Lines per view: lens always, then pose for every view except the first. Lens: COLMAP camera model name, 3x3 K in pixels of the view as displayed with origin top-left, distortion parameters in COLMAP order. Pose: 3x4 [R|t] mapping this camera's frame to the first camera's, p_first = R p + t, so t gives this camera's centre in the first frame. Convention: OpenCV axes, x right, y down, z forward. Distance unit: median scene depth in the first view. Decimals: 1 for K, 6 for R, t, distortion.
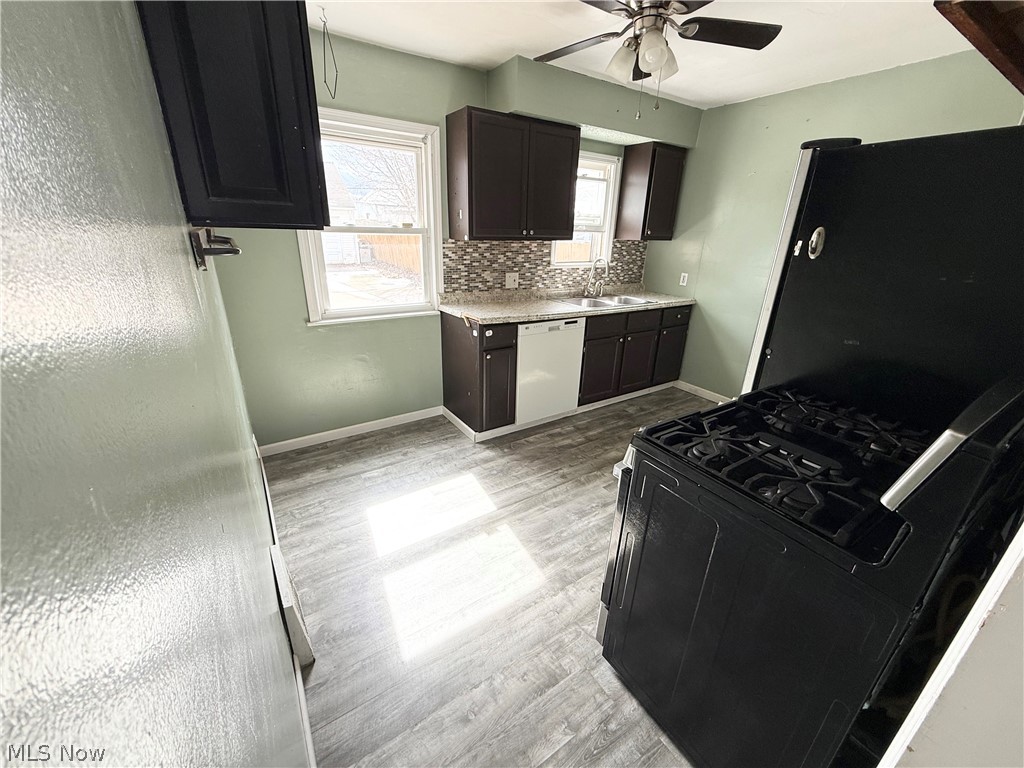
lens RADIAL K [[407.3, 0, 509.9], [0, 407.3, 384.6], [0, 0, 1]] dist [-0.000233, 0.000160]
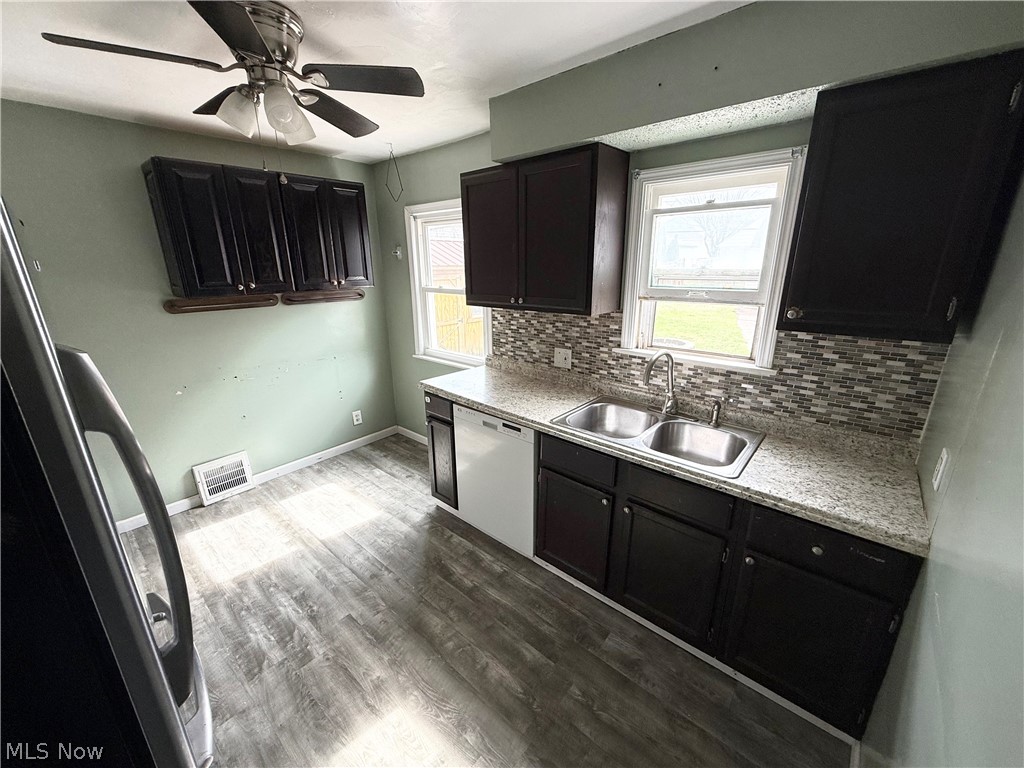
lens RADIAL K [[407.3, 0, 509.2], [0, 407.3, 383.2], [0, 0, 1]] dist [-0.000233, 0.000160]
pose [[0.264548, 0.250004, -0.931404, 0.753419], [-0.330122, 0.930939, 0.156114, -0.319083], [0.906109, 0.266178, 0.328809, 0.716934]]
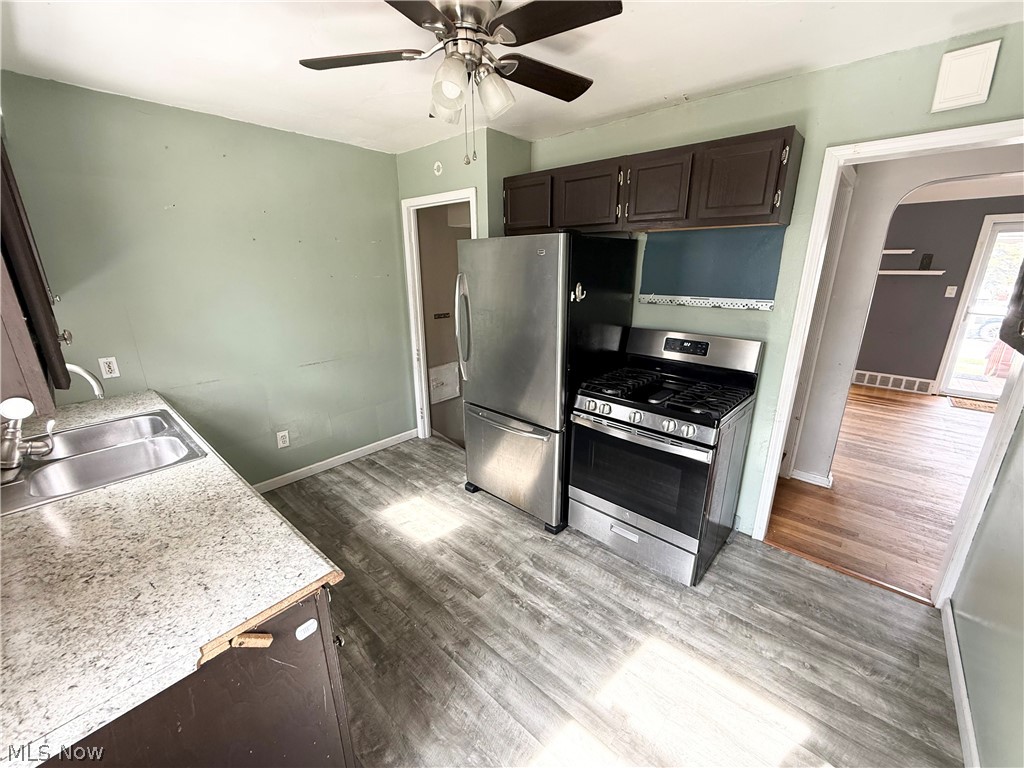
lens RADIAL K [[407.3, 0, 511.0], [0, 407.3, 385.7], [0, 0, 1]] dist [-0.000233, 0.000160]
pose [[-0.254581, -0.300198, 0.919277, -0.325439], [0.343529, 0.860523, 0.376148, -0.317202], [-0.903978, 0.411559, -0.115946, 0.685797]]
